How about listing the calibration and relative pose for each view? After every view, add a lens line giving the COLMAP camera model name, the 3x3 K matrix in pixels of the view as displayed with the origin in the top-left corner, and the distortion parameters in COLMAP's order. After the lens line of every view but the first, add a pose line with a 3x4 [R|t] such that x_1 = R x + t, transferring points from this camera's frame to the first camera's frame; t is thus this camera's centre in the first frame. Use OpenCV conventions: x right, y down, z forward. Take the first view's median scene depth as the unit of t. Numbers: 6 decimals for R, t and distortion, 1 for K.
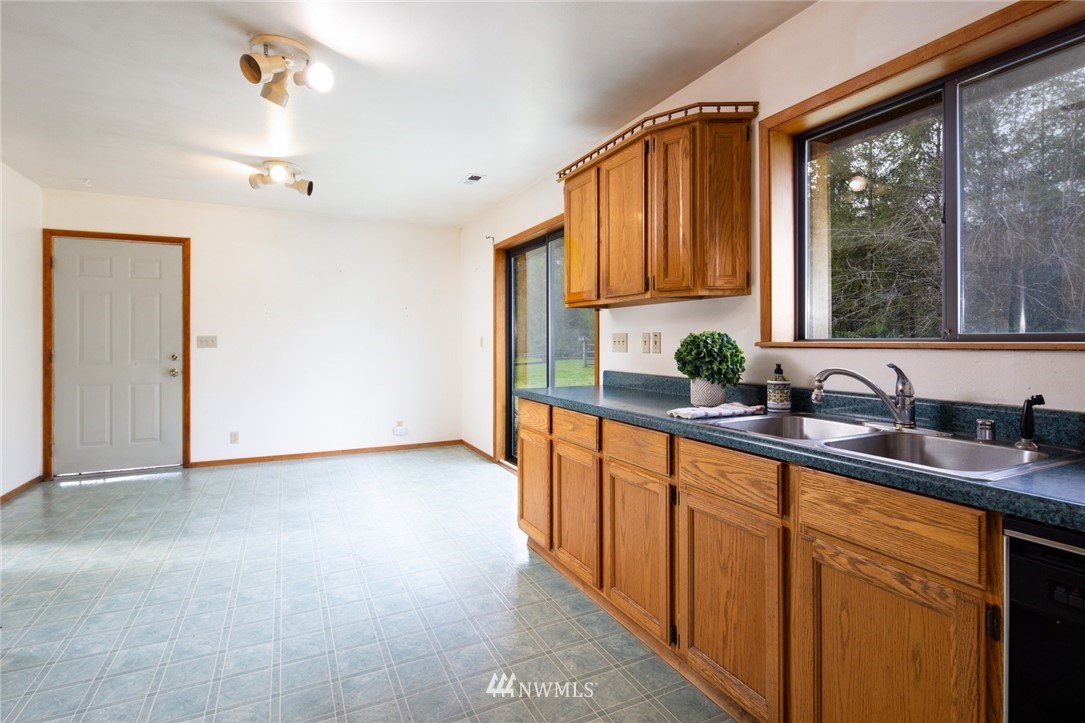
lens RADIAL K [[526.5, 0, 544.1], [0, 526.5, 344.4], [0, 0, 1]] dist [0.000420, -0.000389]
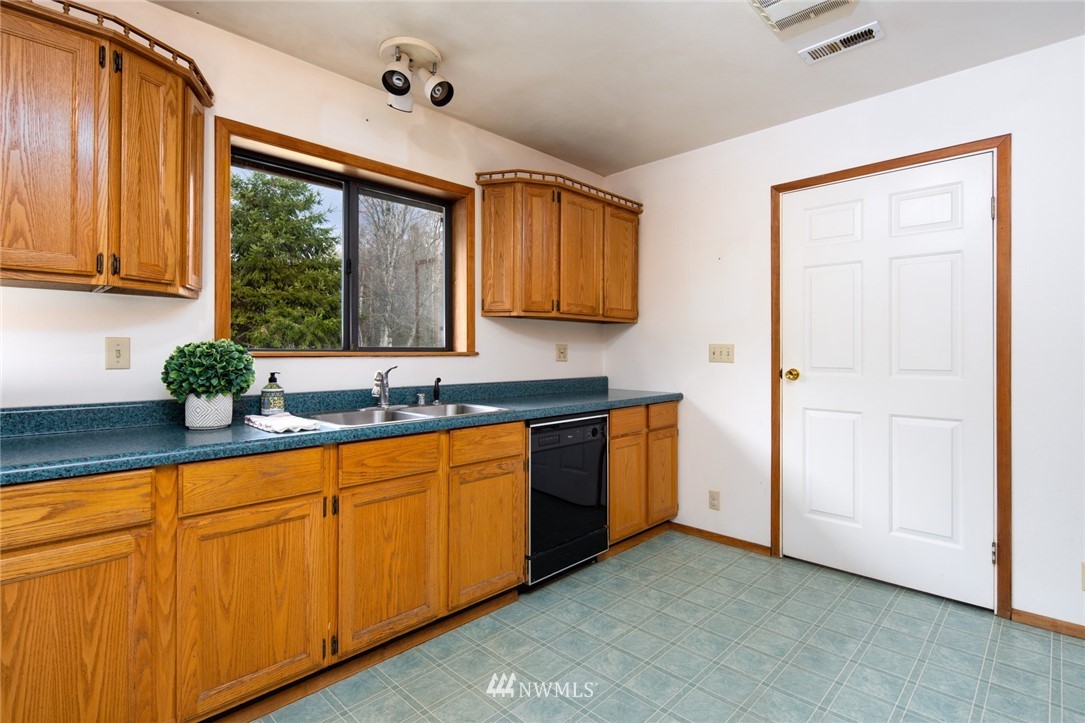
lens RADIAL K [[549.2, 0, 545.6], [0, 549.2, 350.9], [0, 0, 1]] dist [0.022529, -0.001376]
pose [[-0.341238, 0.002390, 0.939974, -0.753175], [0.004522, 0.999989, -0.000901, -0.003521], [-0.939966, 0.003943, -0.341245, 0.832119]]
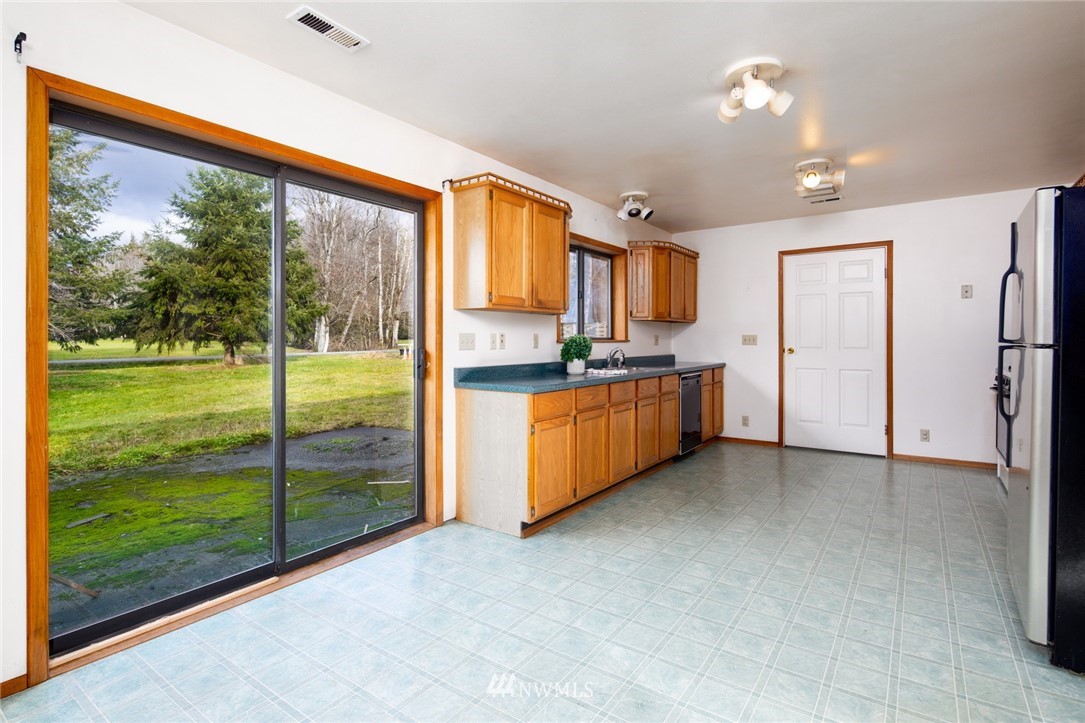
lens RADIAL K [[526.5, 0, 544.1], [0, 526.5, 344.4], [0, 0, 1]] dist [0.000420, -0.000389]
pose [[-0.471234, -0.005744, 0.881990, -1.364708], [0.007307, 0.999919, 0.010416, -0.010451], [-0.881978, 0.011352, -0.471153, 2.069605]]
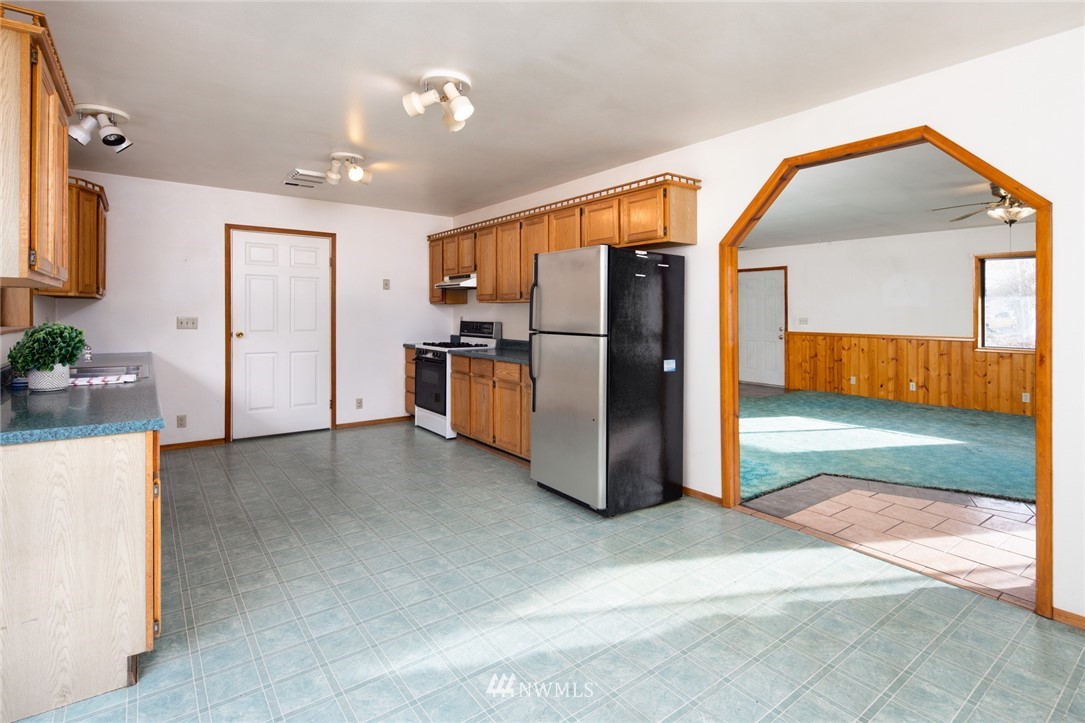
lens RADIAL K [[532.2, 0, 541.2], [0, 532.2, 315.4], [0, 0, 1]] dist [0.001997, -0.000249]
pose [[-0.982922, -0.006367, -0.183912, -0.528924], [-0.007899, 0.999940, 0.007599, -0.059950], [0.183853, 0.008922, -0.982913, 2.393046]]
